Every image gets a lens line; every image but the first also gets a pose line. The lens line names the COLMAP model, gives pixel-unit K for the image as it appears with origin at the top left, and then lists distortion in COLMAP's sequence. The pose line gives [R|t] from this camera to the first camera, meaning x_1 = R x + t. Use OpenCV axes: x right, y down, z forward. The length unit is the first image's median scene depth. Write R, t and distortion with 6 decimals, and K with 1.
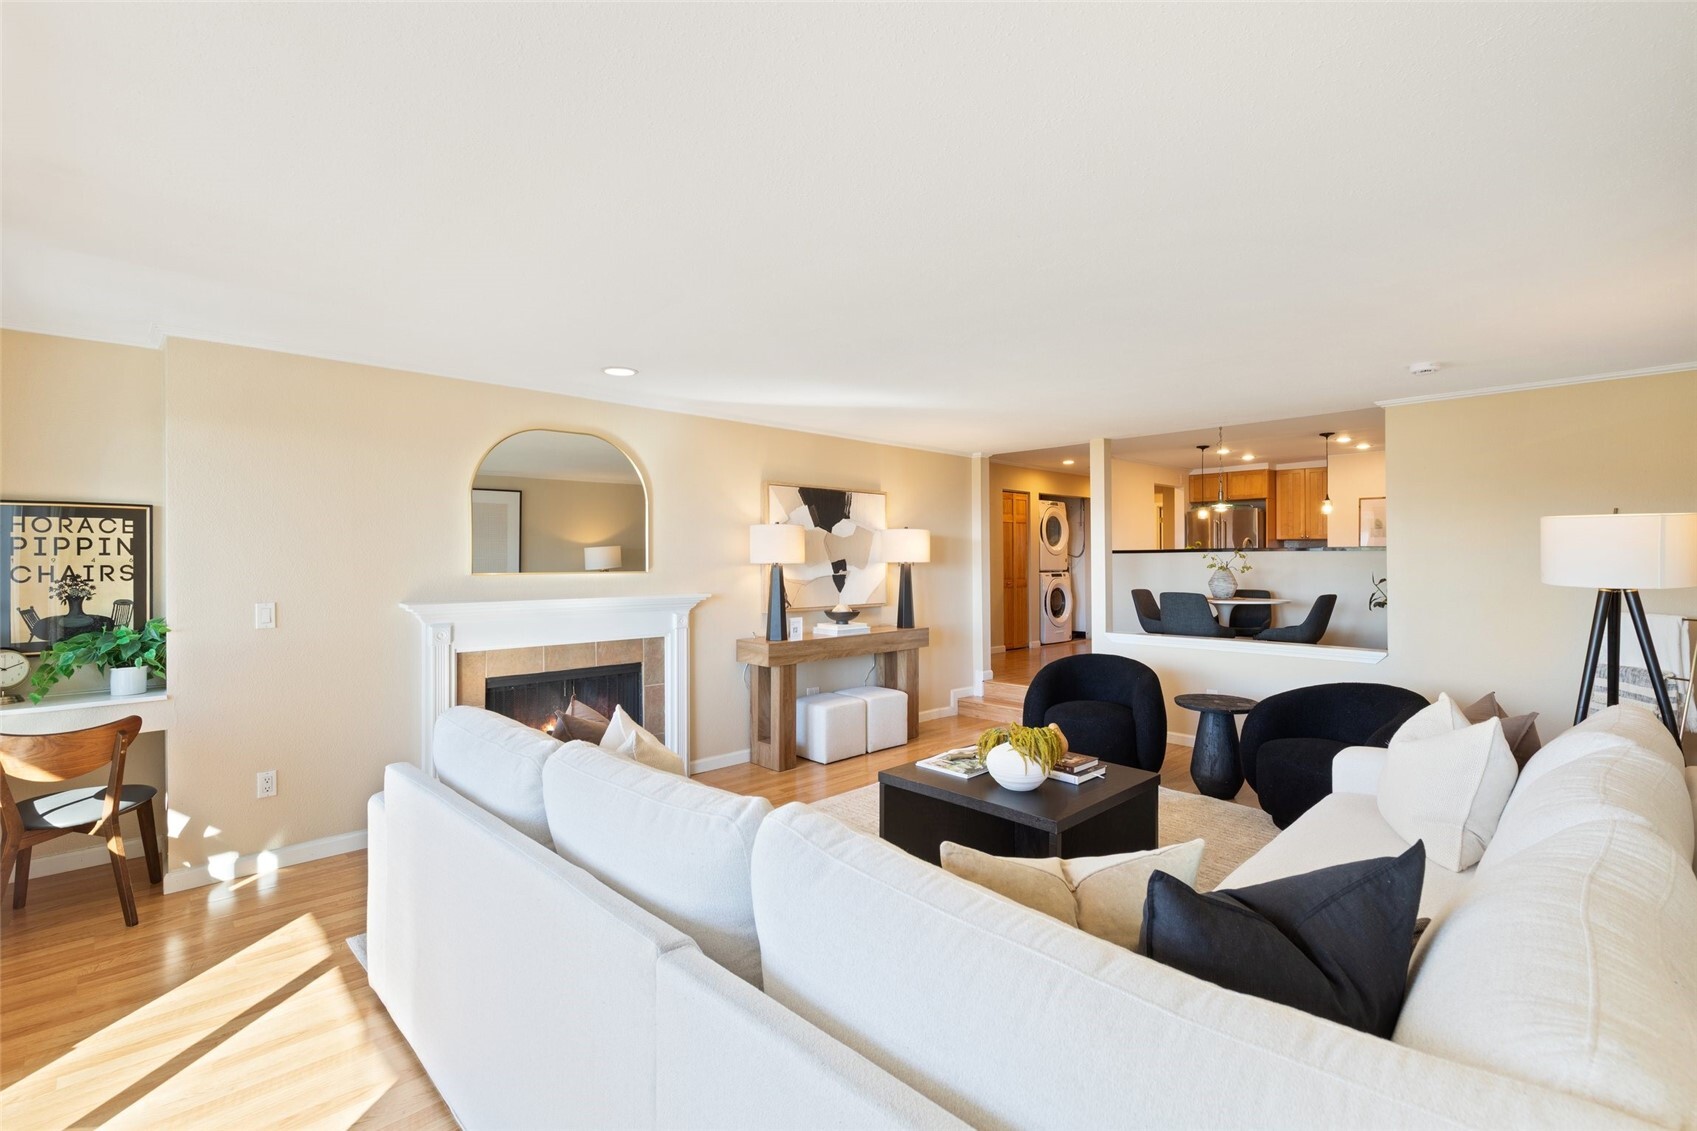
lens RADIAL K [[766.3, 0, 850.1], [0, 766.3, 572.3], [0, 0, 1]] dist [0.001307, 0.000068]
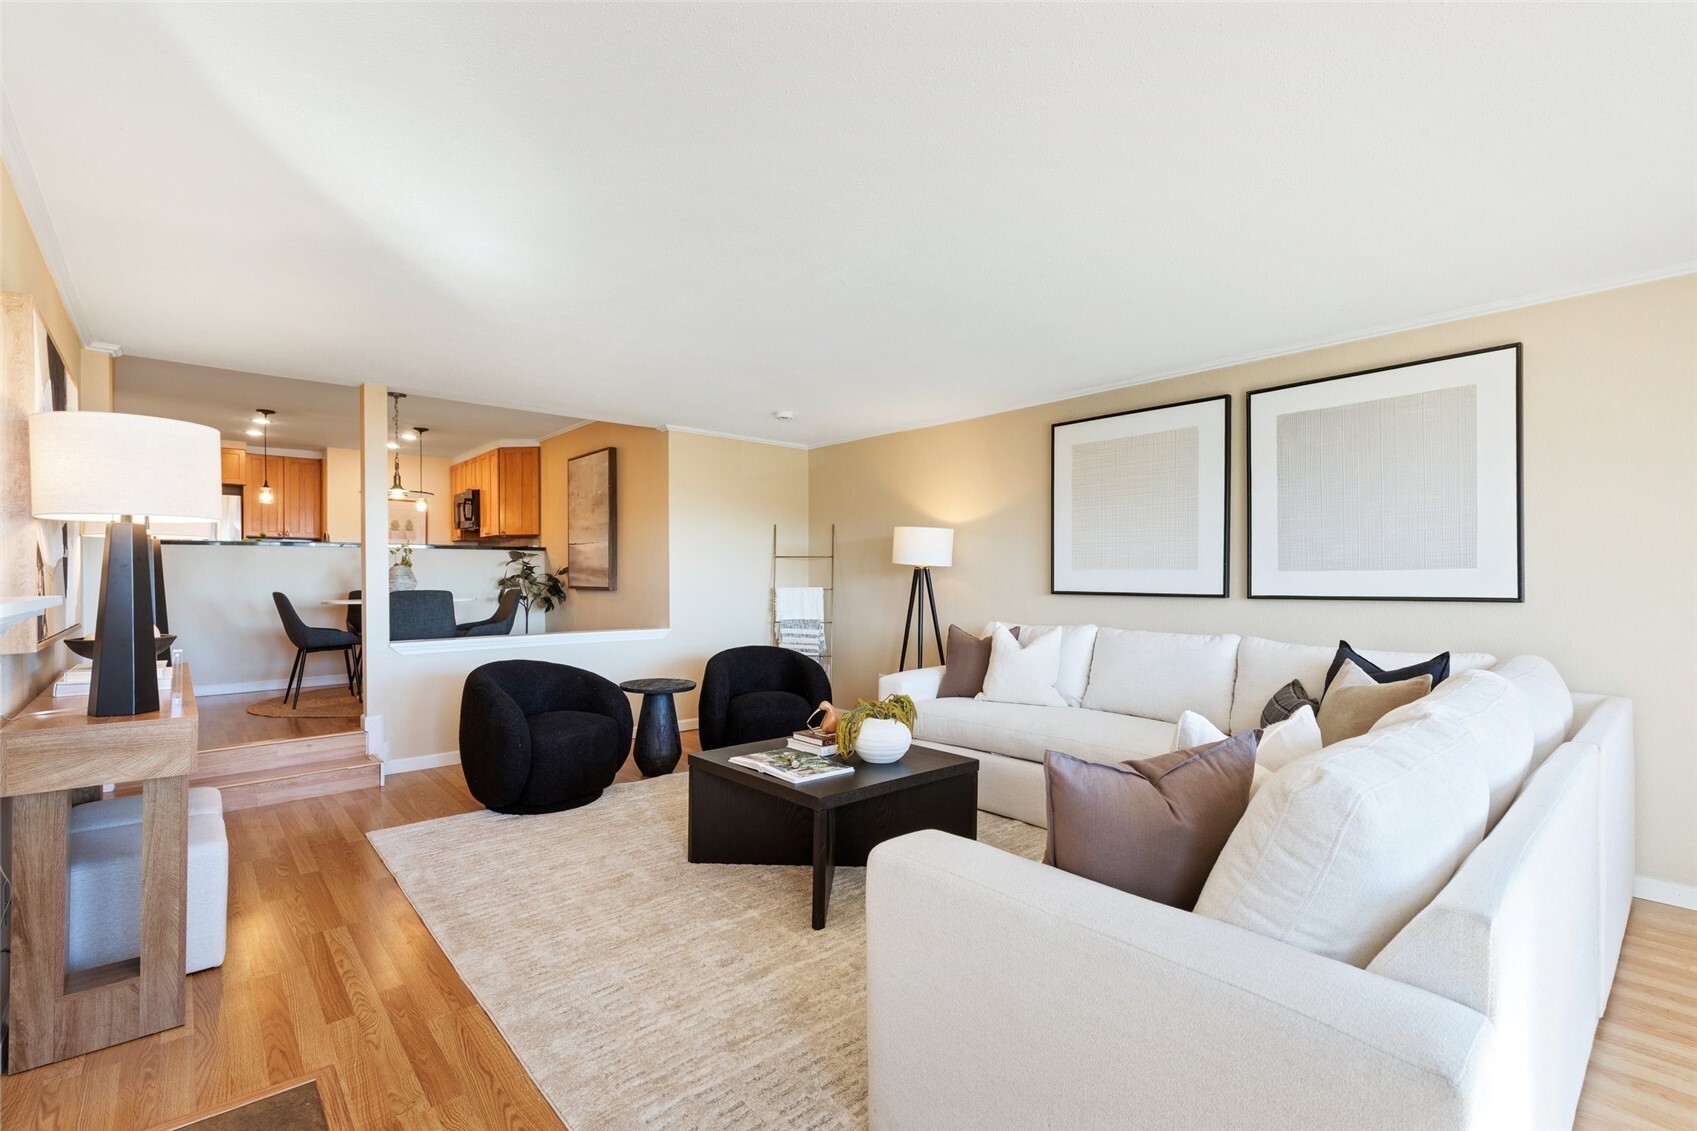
lens RADIAL K [[766.3, 0, 850.1], [0, 766.3, 572.3], [0, 0, 1]] dist [0.001307, 0.000068]
pose [[0.057780, 0.002258, 0.998327, -0.578666], [0.015791, 0.999870, -0.003176, 0.025290], [-0.998204, 0.015948, 0.057737, 0.712426]]
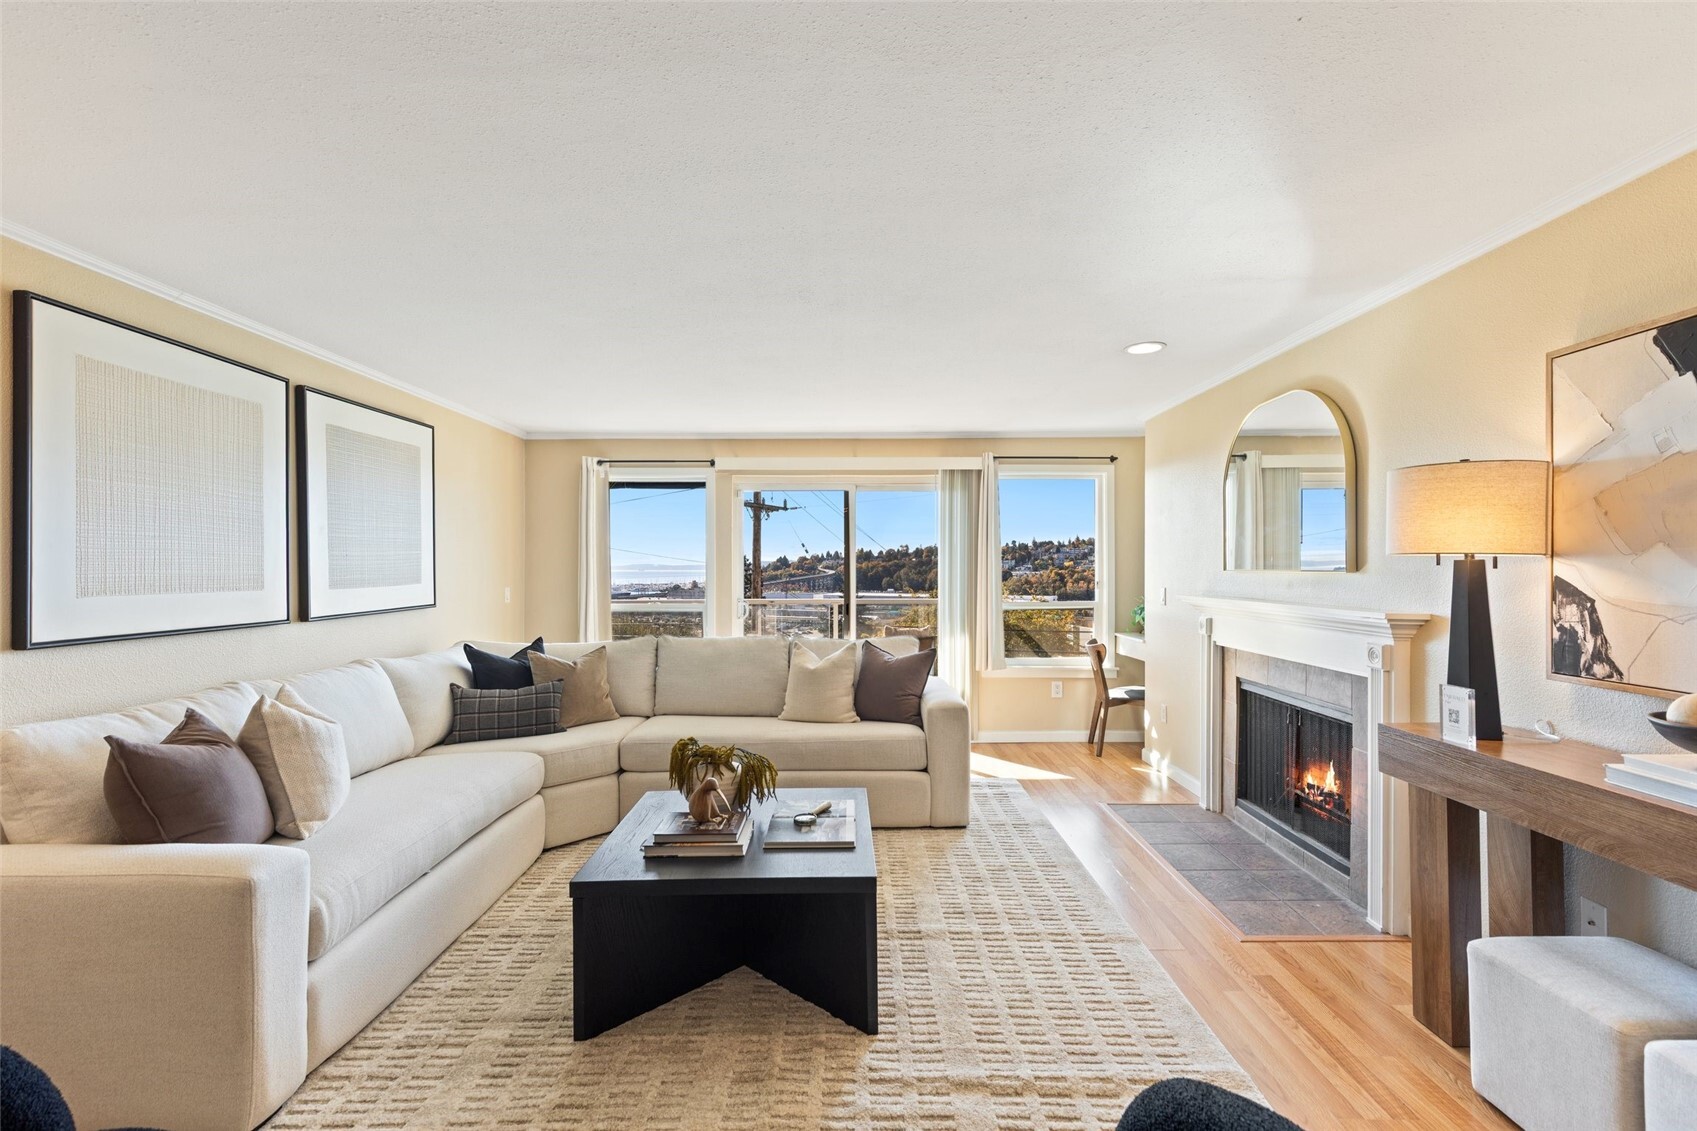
lens RADIAL K [[760.3, 0, 848.5], [0, 760.3, 565.5], [0, 0, 1]] dist [0.020514, -0.016238]
pose [[-0.707859, 0.001676, -0.706351, 0.552396], [-0.009352, 0.999887, 0.011744, -0.012869], [0.706291, 0.014919, -0.707764, 1.267855]]
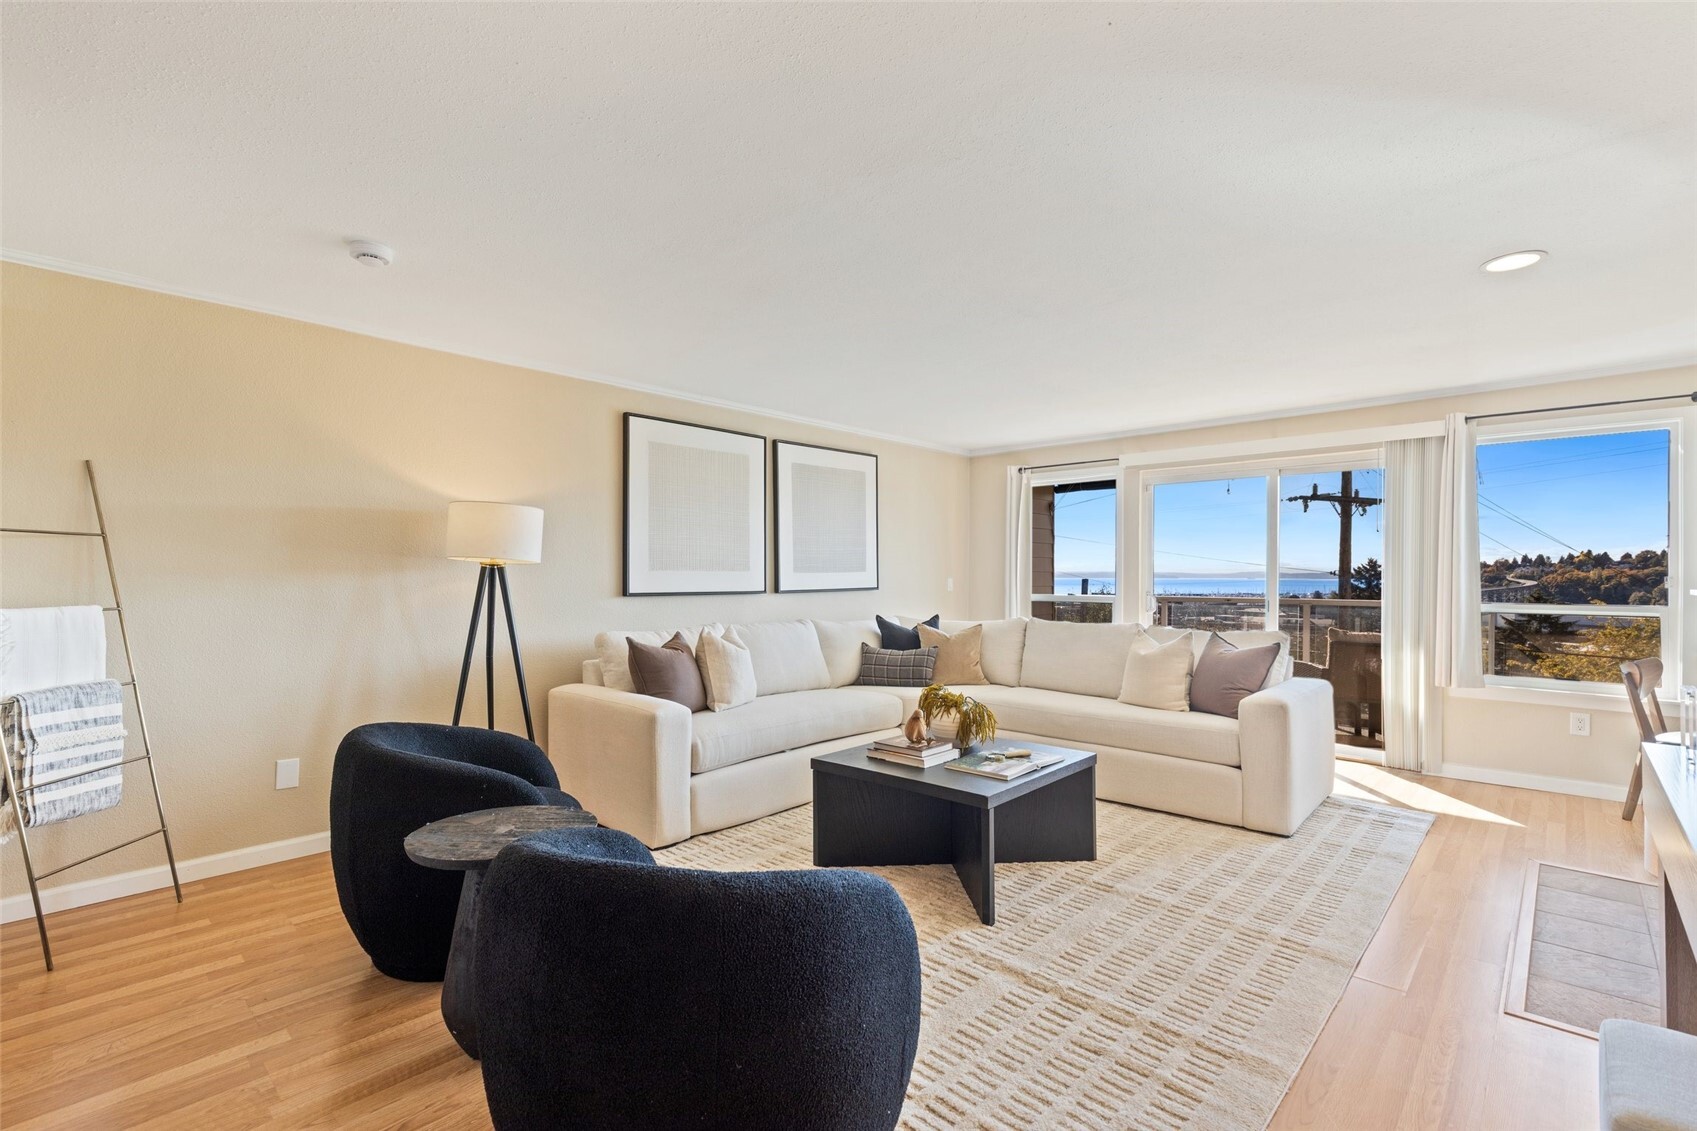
lens RADIAL K [[766.3, 0, 850.1], [0, 766.3, 572.3], [0, 0, 1]] dist [0.001307, 0.000068]
pose [[-0.999358, 0.000013, -0.035831, 0.310526], [-0.000499, 0.999898, 0.014279, 0.009873], [0.035827, 0.014288, -0.999256, 1.544653]]
